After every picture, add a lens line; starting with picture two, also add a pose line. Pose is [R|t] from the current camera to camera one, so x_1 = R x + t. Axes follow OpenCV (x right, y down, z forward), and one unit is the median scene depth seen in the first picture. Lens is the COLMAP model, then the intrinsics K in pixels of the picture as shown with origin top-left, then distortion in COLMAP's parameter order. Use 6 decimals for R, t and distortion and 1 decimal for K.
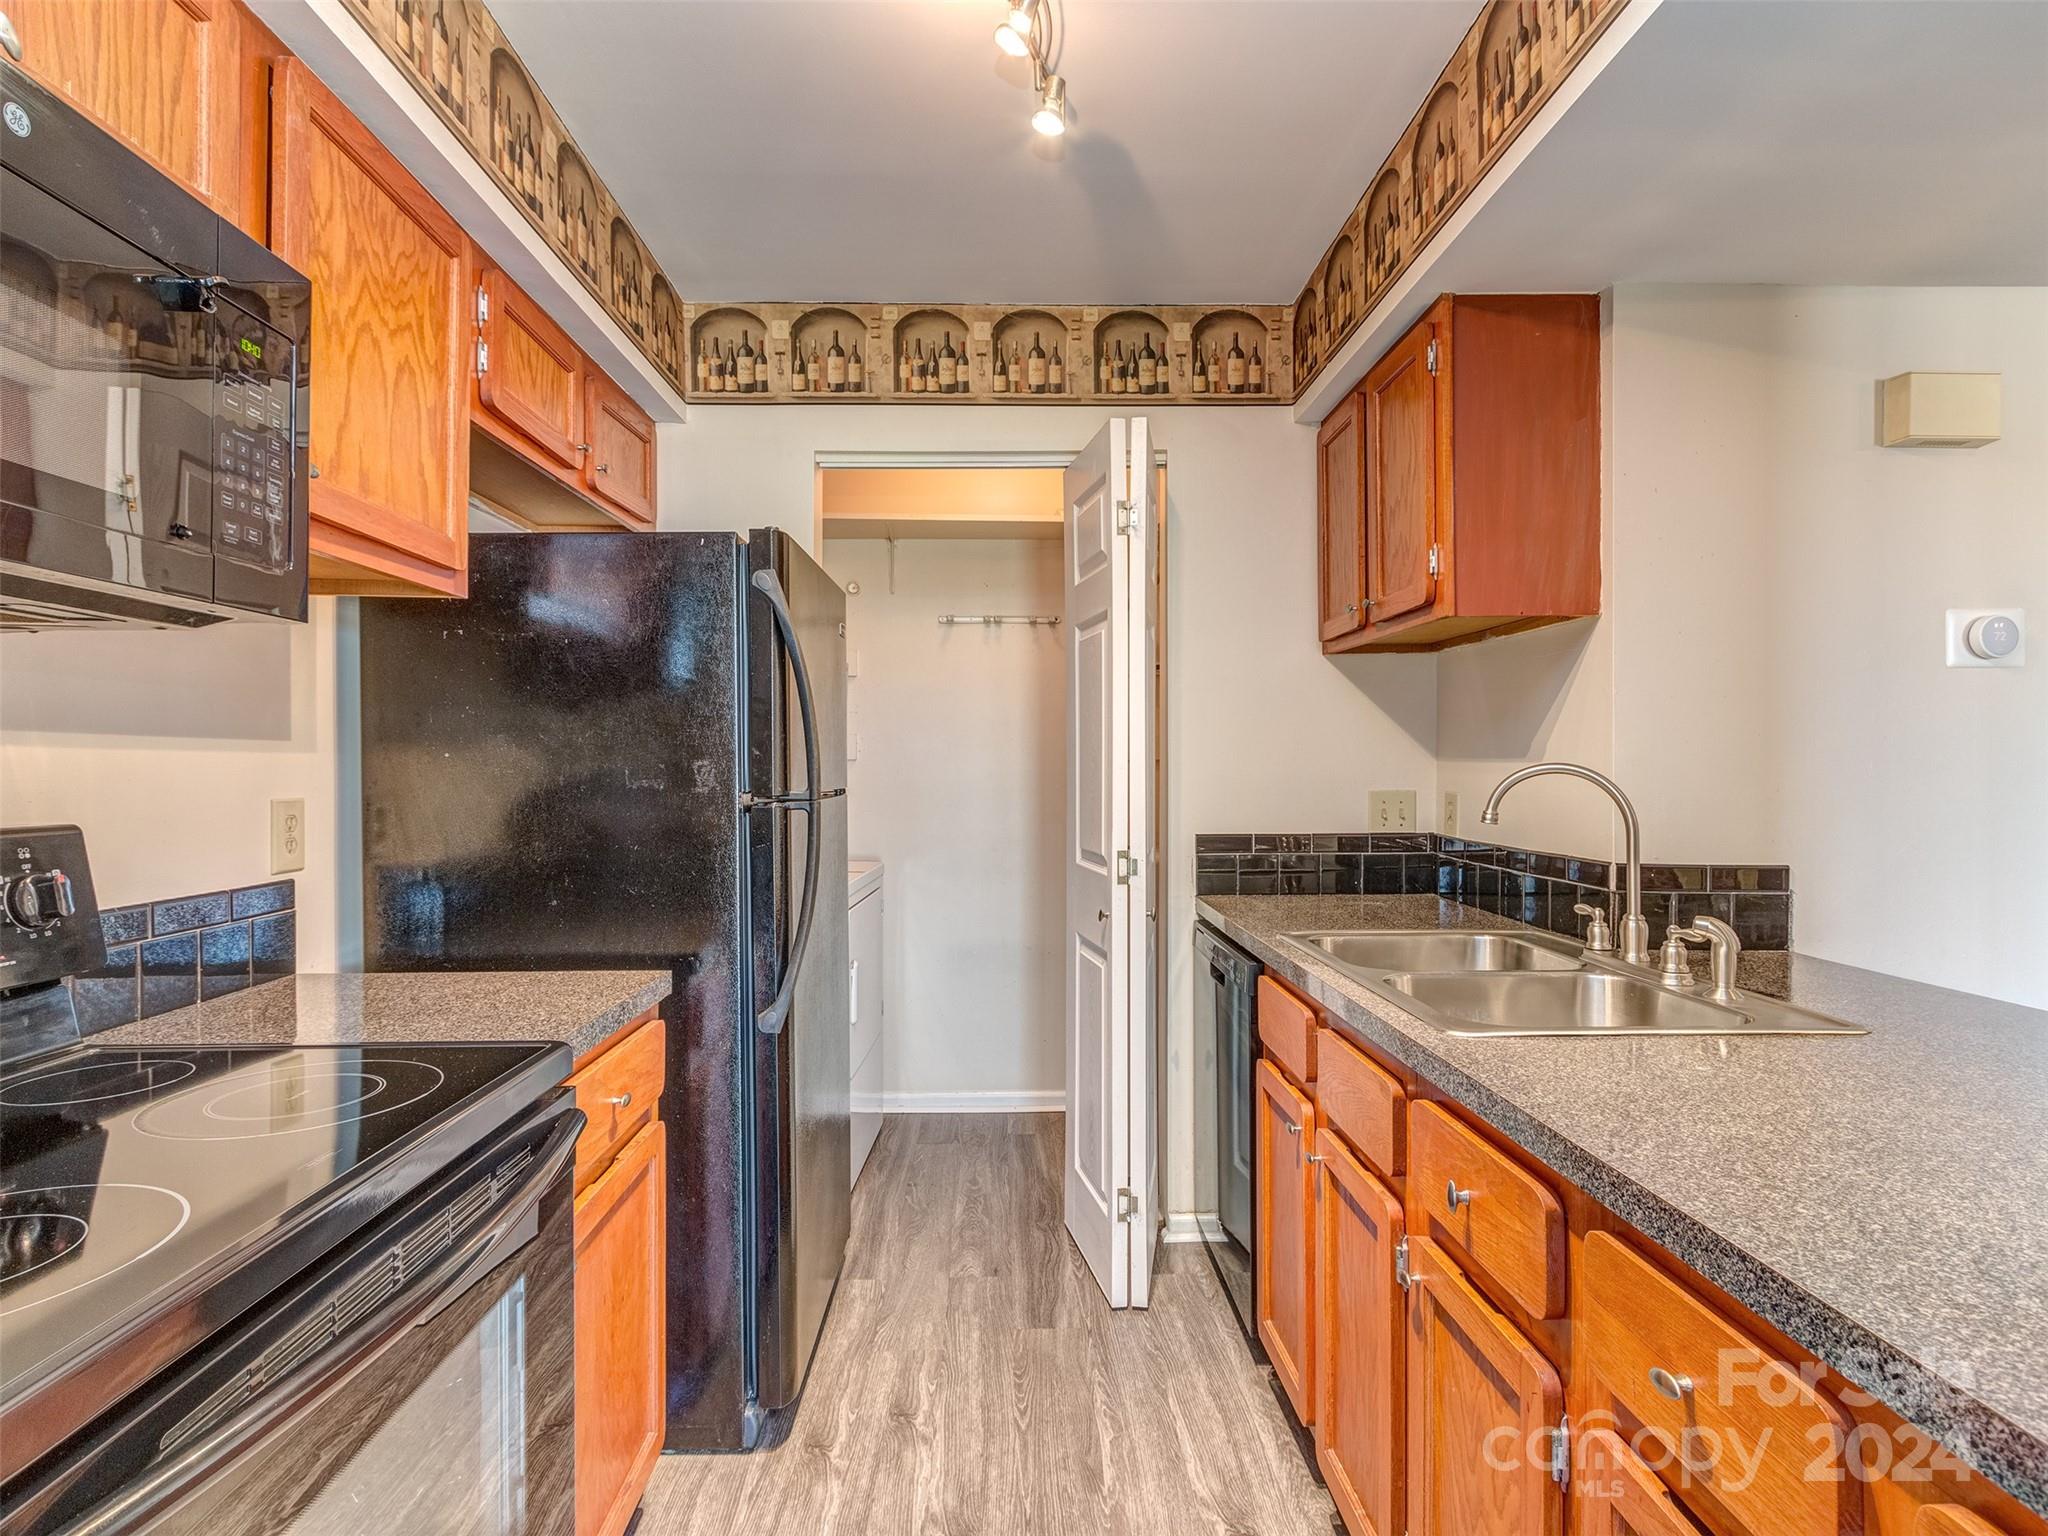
lens RADIAL K [[1051.5, 0, 1014.9], [0, 1051.5, 769.3], [0, 0, 1]] dist [0.008237, -0.001746]
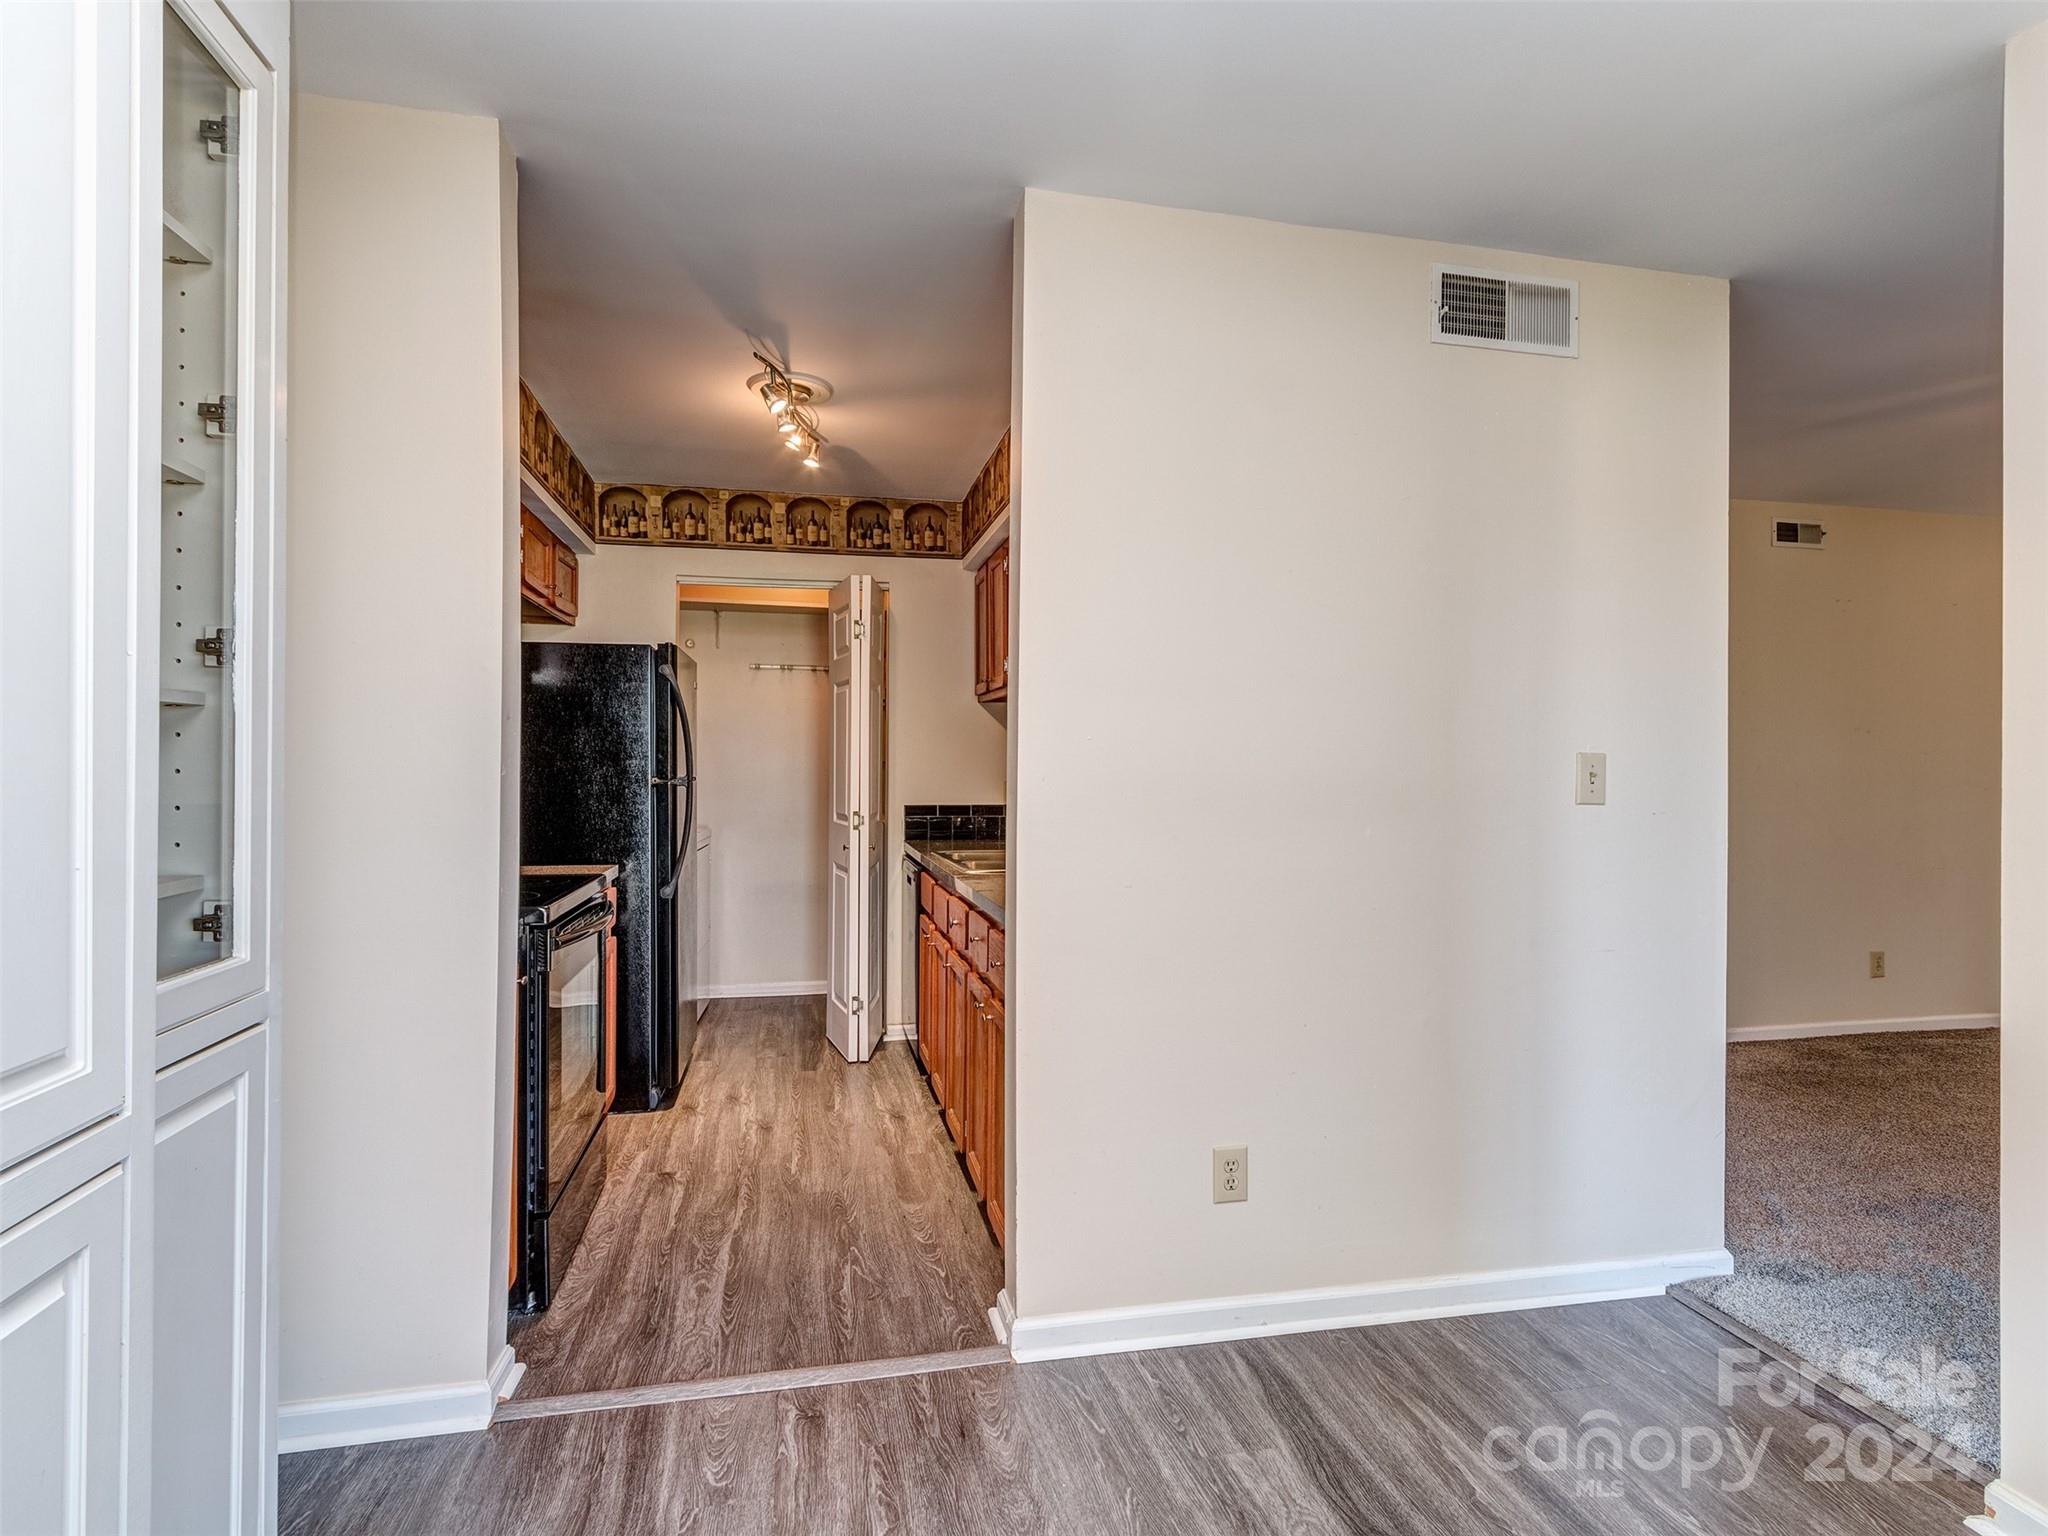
lens RADIAL K [[1051.5, 0, 1014.9], [0, 1051.5, 769.3], [0, 0, 1]] dist [0.008237, -0.001746]
pose [[0.982458, 0.007347, 0.186339, 0.033713], [-0.007027, 0.999972, -0.002378, 0.006883], [-0.186351, 0.001027, 0.982483, -0.890450]]
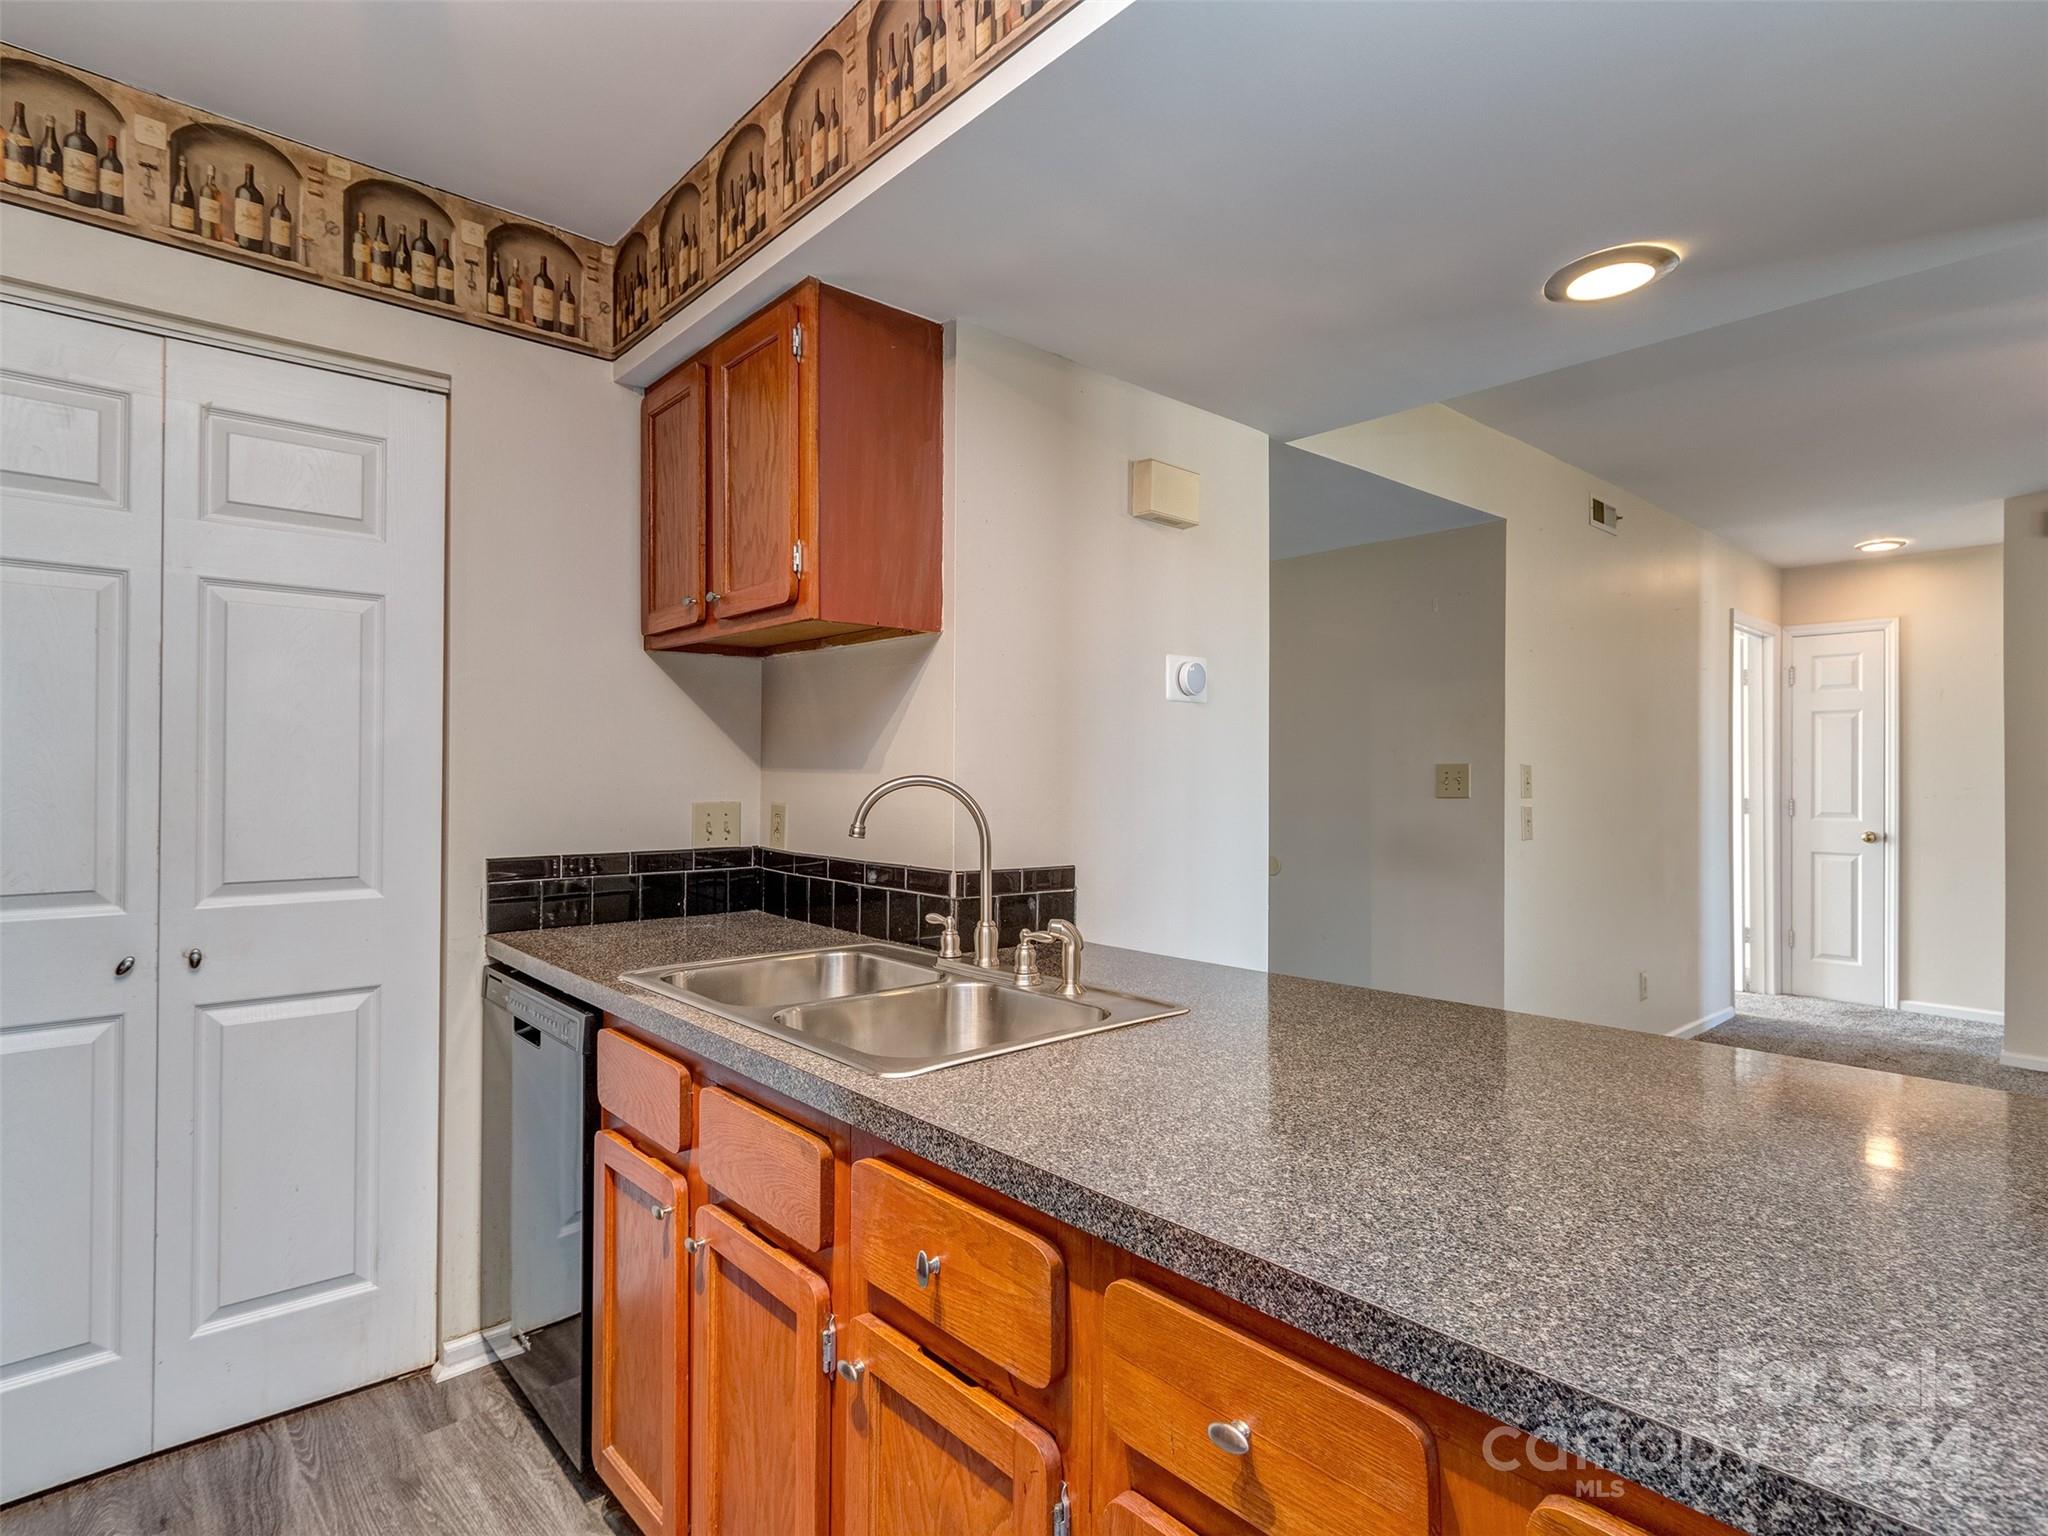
lens RADIAL K [[1051.5, 0, 1014.9], [0, 1051.5, 769.3], [0, 0, 1]] dist [0.008237, -0.001746]
pose [[0.762068, 0.010649, 0.647409, -0.053163], [-0.006192, 0.999939, -0.009158, -0.002510], [-0.647467, 0.002970, 0.762088, 0.145971]]
